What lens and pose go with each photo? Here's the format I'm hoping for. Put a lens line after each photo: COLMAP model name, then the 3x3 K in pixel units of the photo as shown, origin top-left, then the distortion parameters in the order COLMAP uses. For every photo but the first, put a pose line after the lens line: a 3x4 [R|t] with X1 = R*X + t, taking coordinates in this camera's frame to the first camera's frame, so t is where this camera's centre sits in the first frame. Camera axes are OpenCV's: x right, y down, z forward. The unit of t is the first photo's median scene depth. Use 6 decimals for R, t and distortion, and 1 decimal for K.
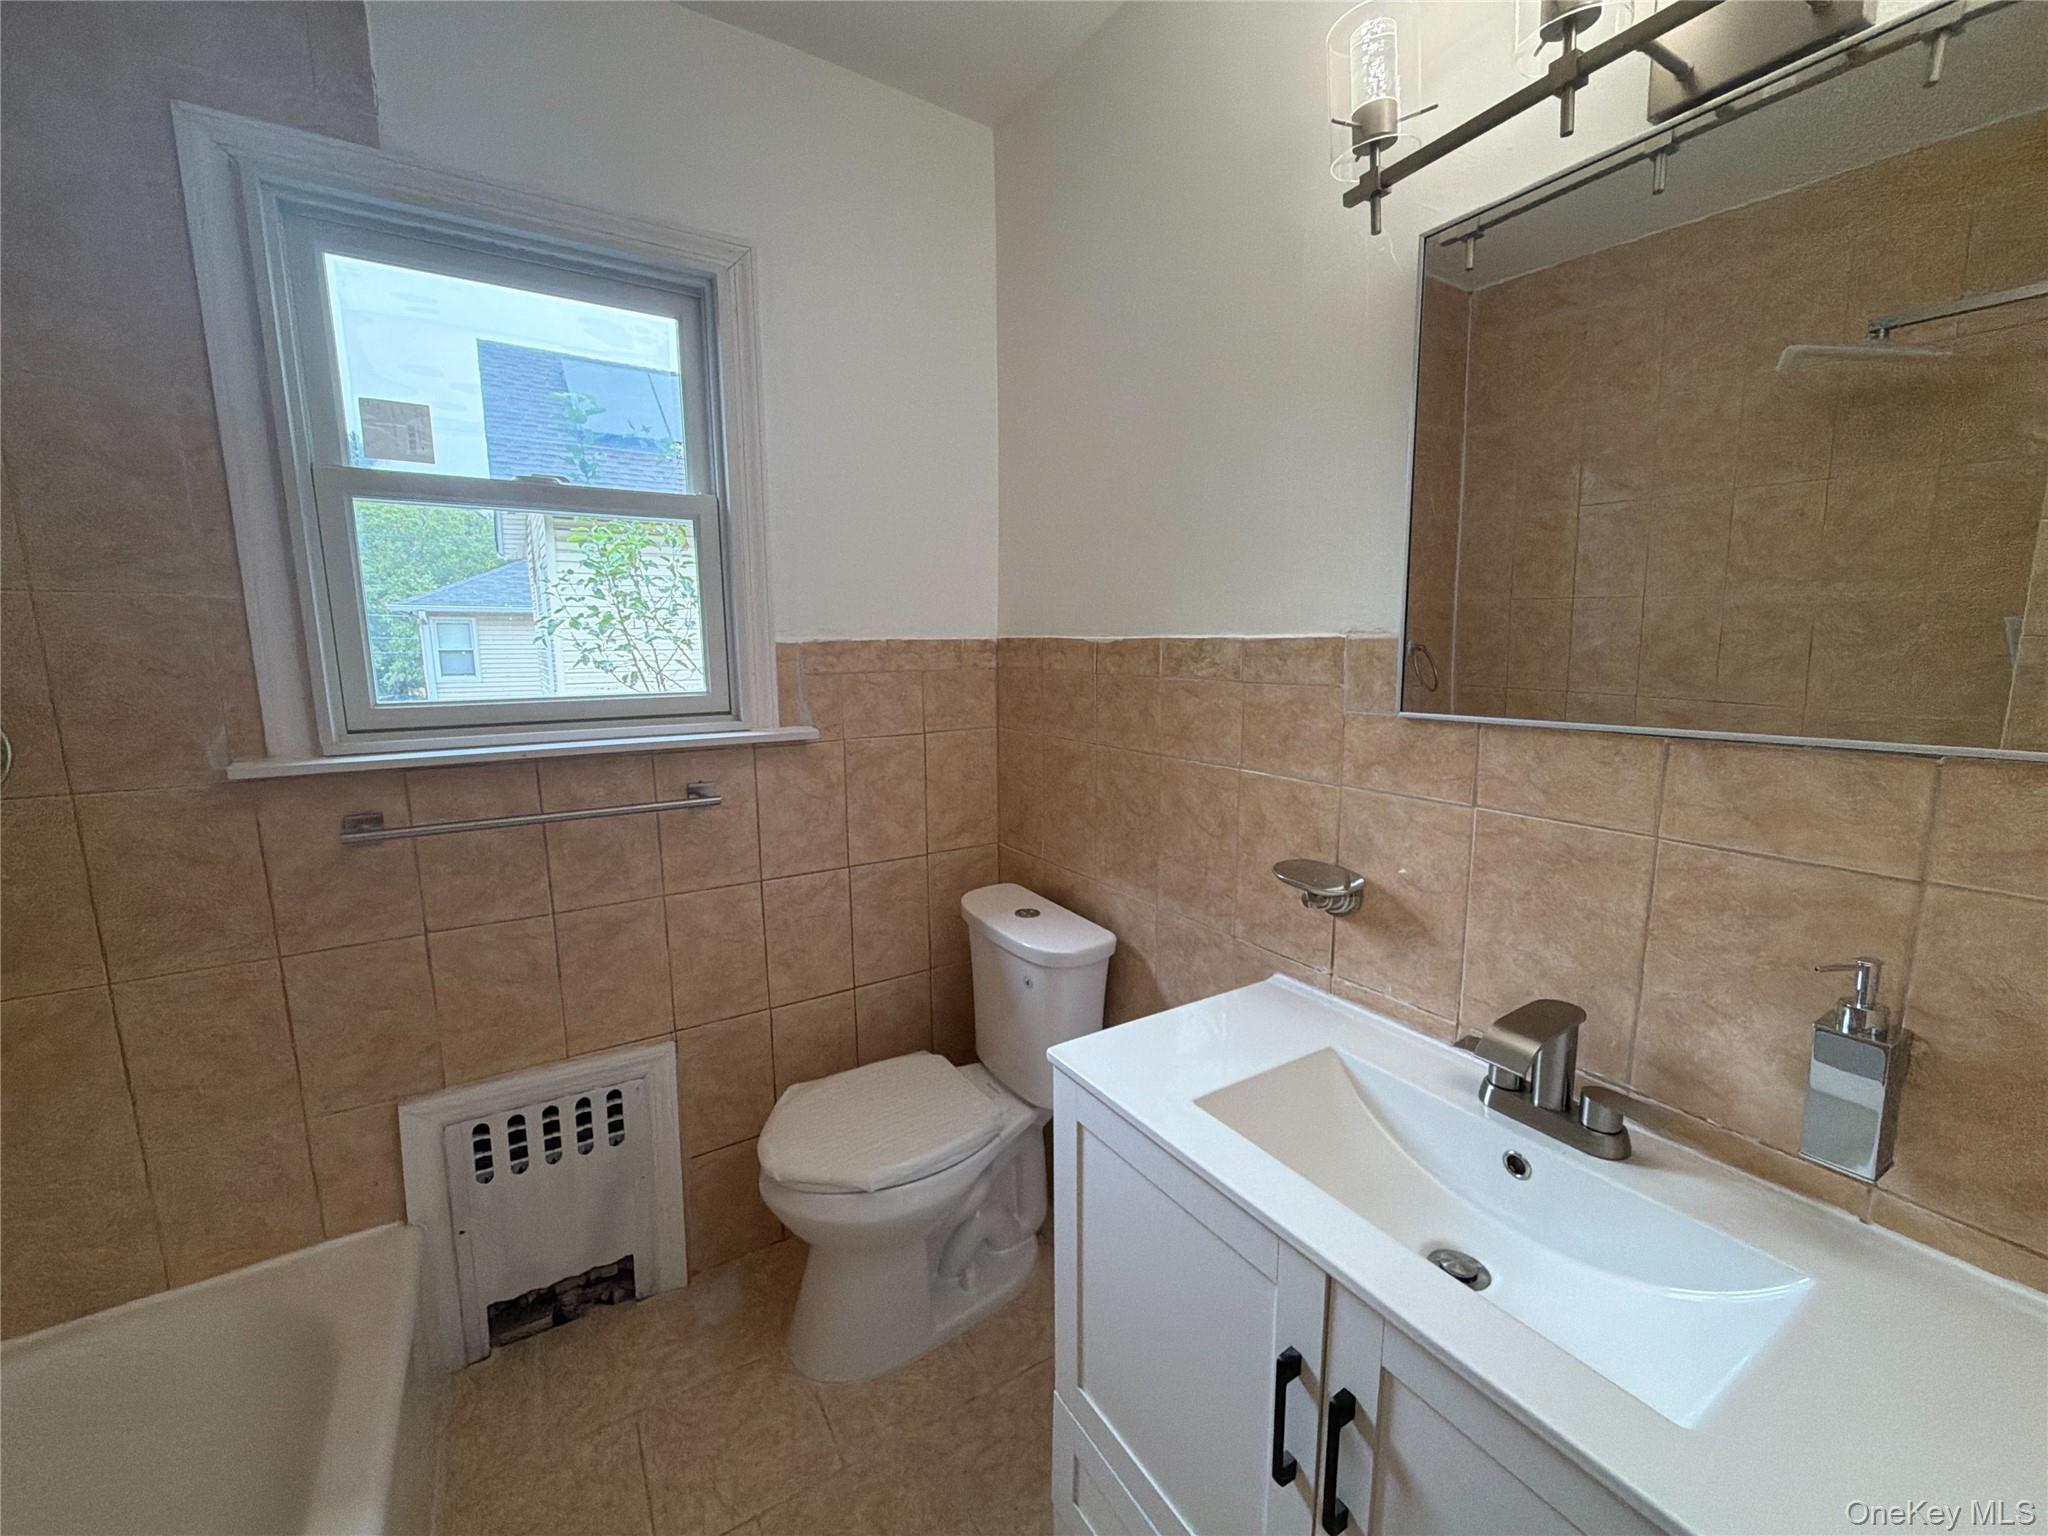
lens RADIAL K [[816.5, 0, 1024.8], [0, 816.5, 761.3], [0, 0, 1]] dist [0.002480, 0.000453]
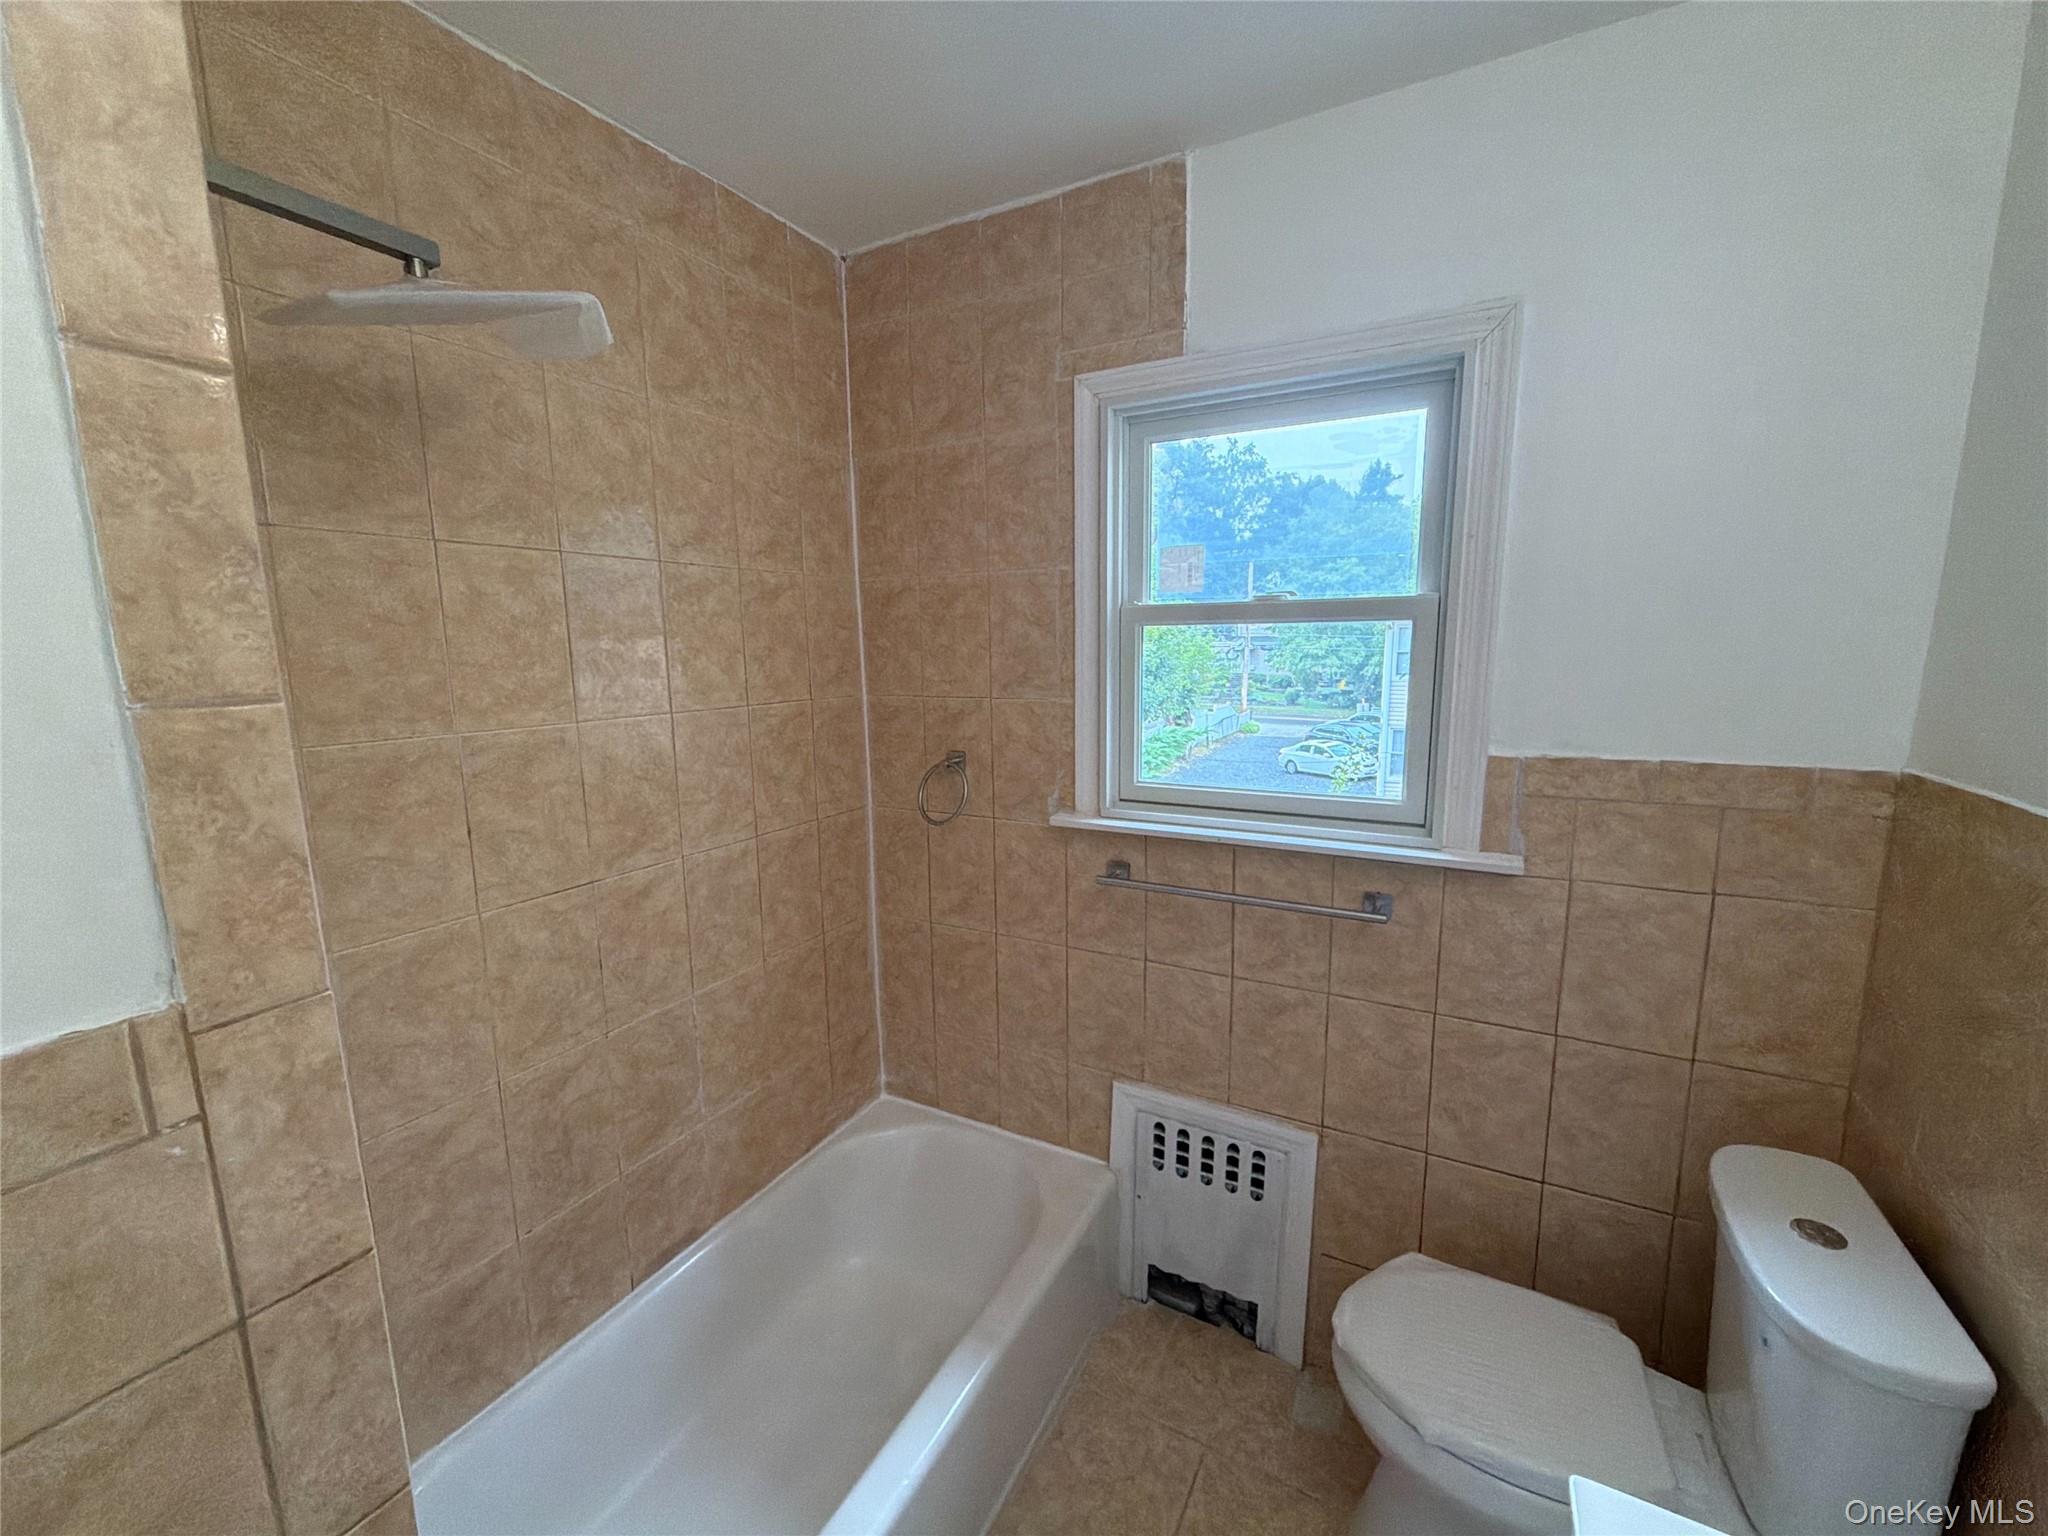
lens RADIAL K [[816.5, 0, 1034.9], [0, 816.5, 769.8], [0, 0, 1]] dist [0.002480, 0.000453]
pose [[0.495471, 0.134770, -0.858106, 0.207723], [-0.126283, 0.988571, 0.082344, -0.146365], [0.859396, 0.067566, 0.506827, 0.160205]]
